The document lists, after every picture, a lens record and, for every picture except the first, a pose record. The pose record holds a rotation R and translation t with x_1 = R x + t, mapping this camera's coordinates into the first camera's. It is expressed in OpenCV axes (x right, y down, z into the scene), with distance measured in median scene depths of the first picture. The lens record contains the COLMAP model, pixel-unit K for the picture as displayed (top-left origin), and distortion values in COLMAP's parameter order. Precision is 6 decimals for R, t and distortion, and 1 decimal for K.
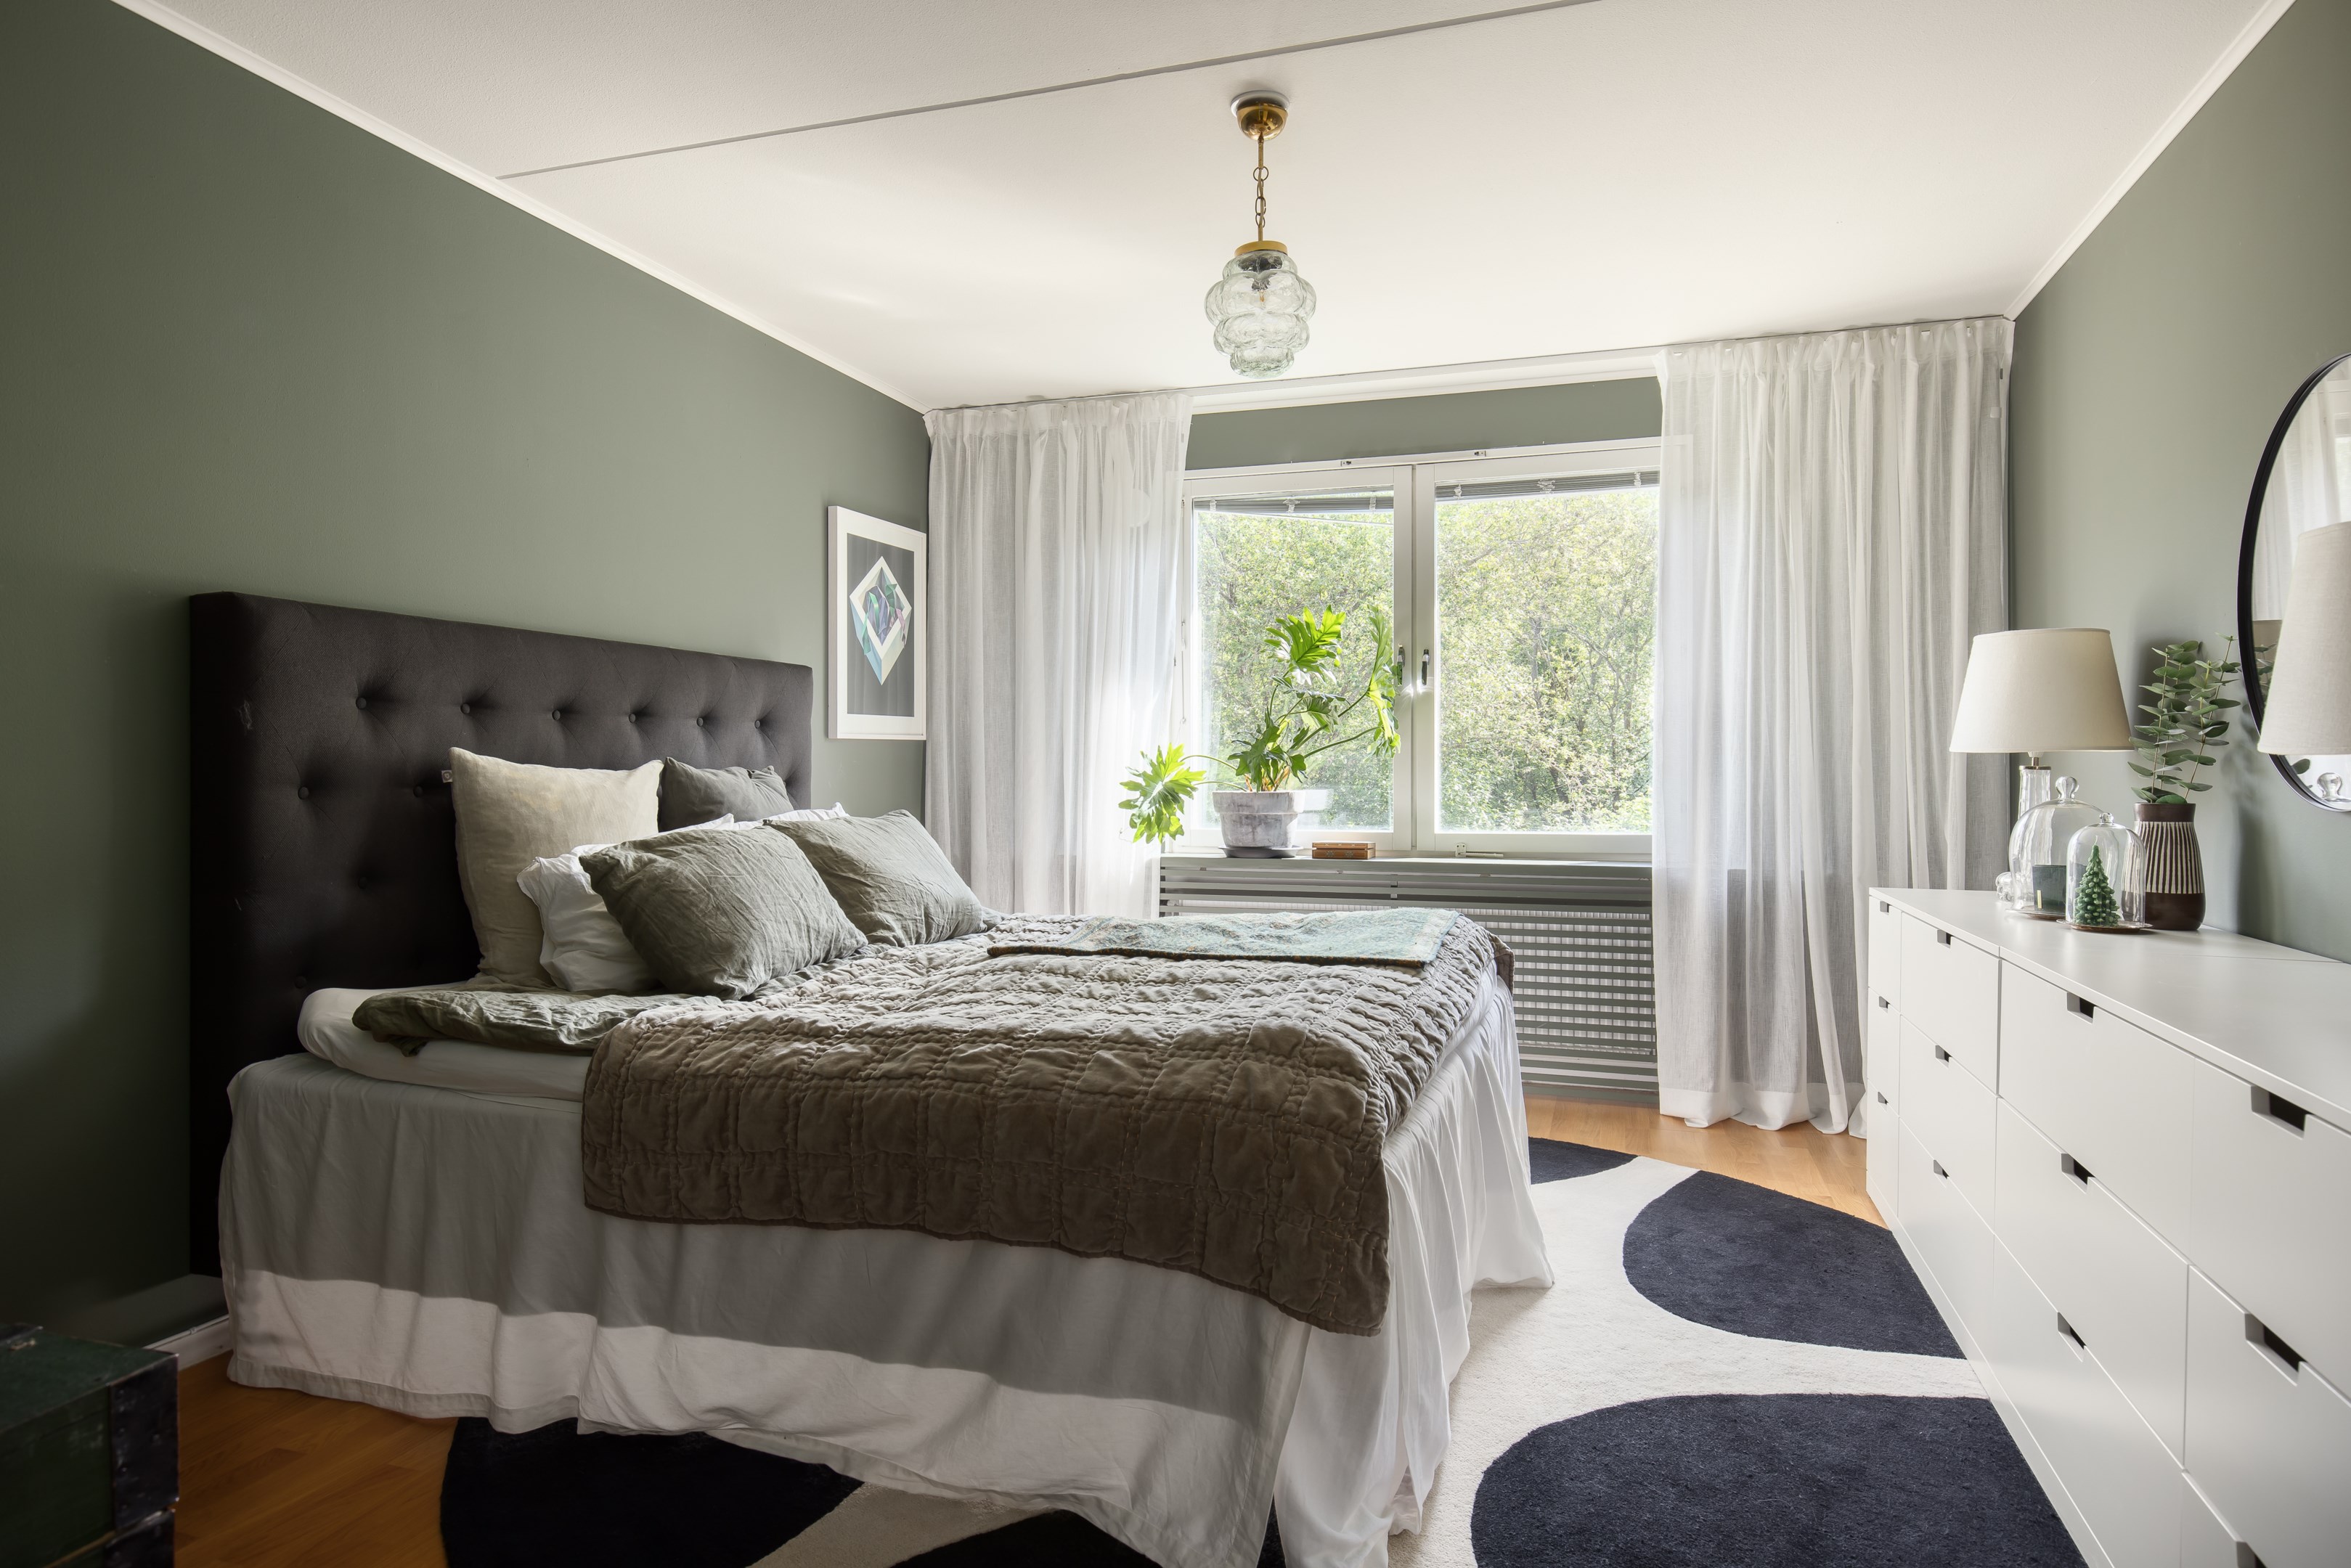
lens RADIAL K [[1398.6, 0, 1165.7], [0, 1398.6, 776.2], [0, 0, 1]] dist [0.001433, 0.000761]
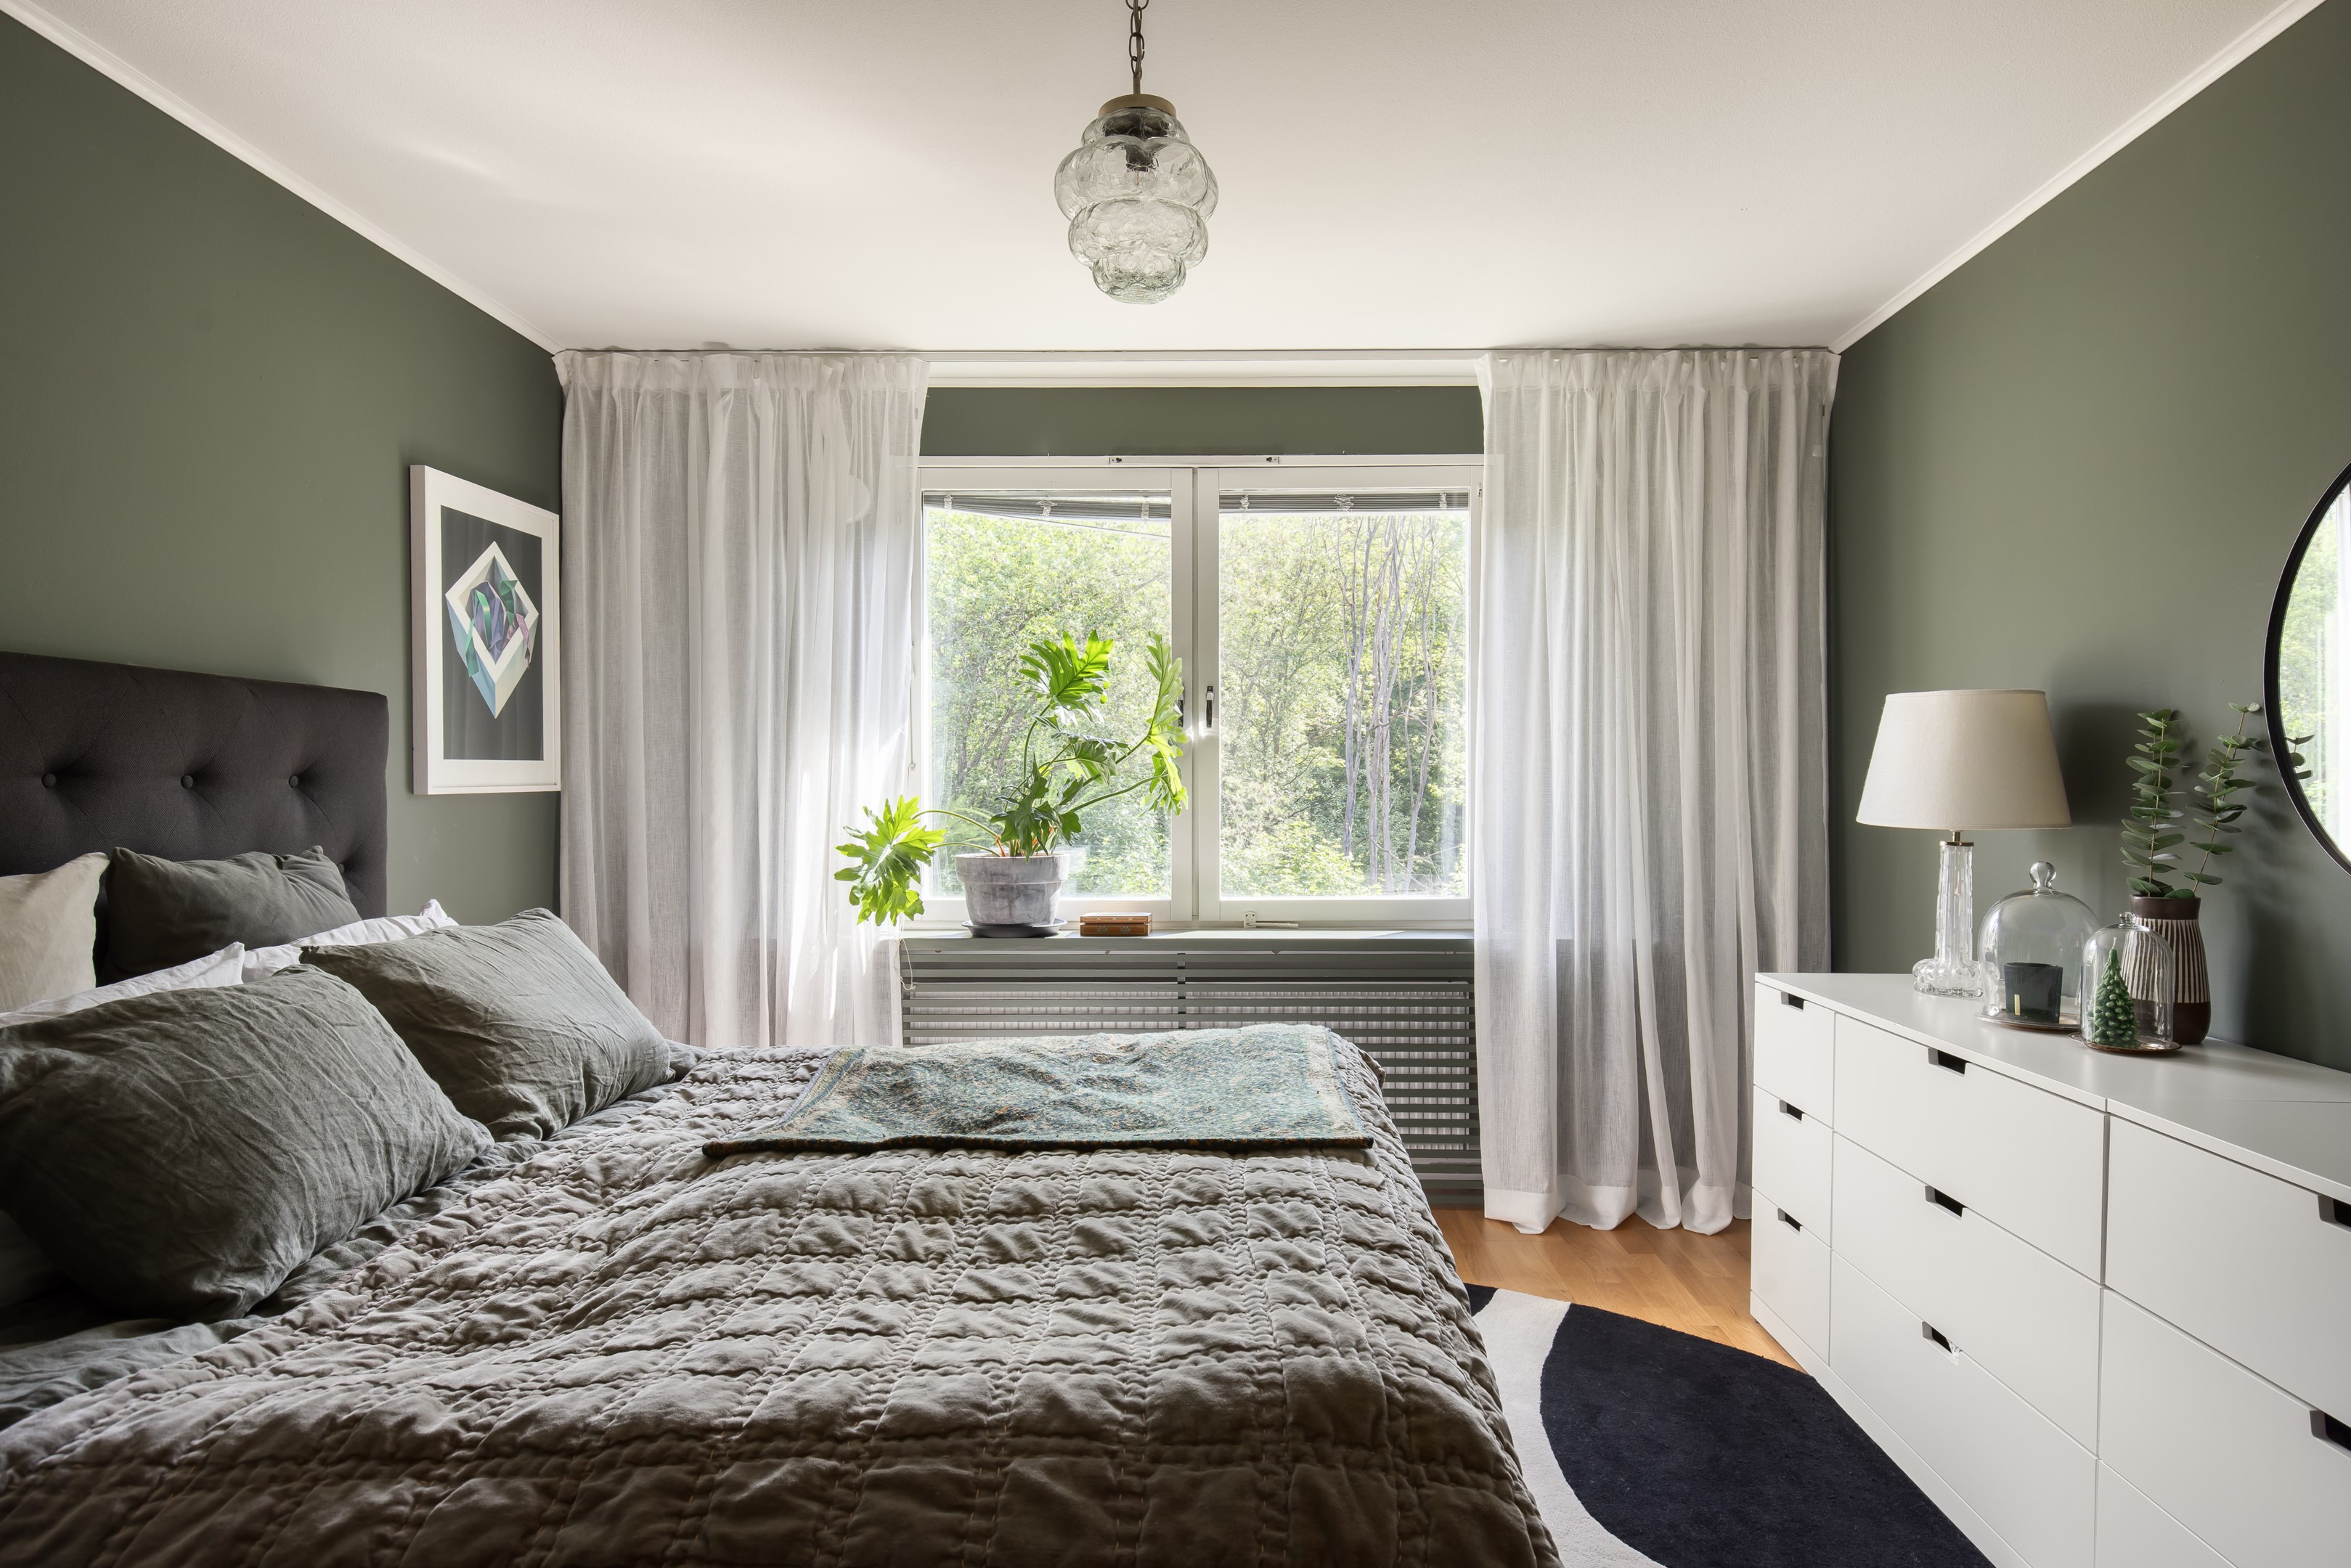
lens RADIAL K [[1293.0, 0, 1192.3], [0, 1293.0, 797.0], [0, 0, 1]] dist [0.005642, -0.001461]
pose [[0.951746, -0.005447, 0.306840, -0.078609], [0.001978, 0.999931, 0.011615, -0.037864], [-0.306882, -0.010448, 0.951690, 0.297821]]
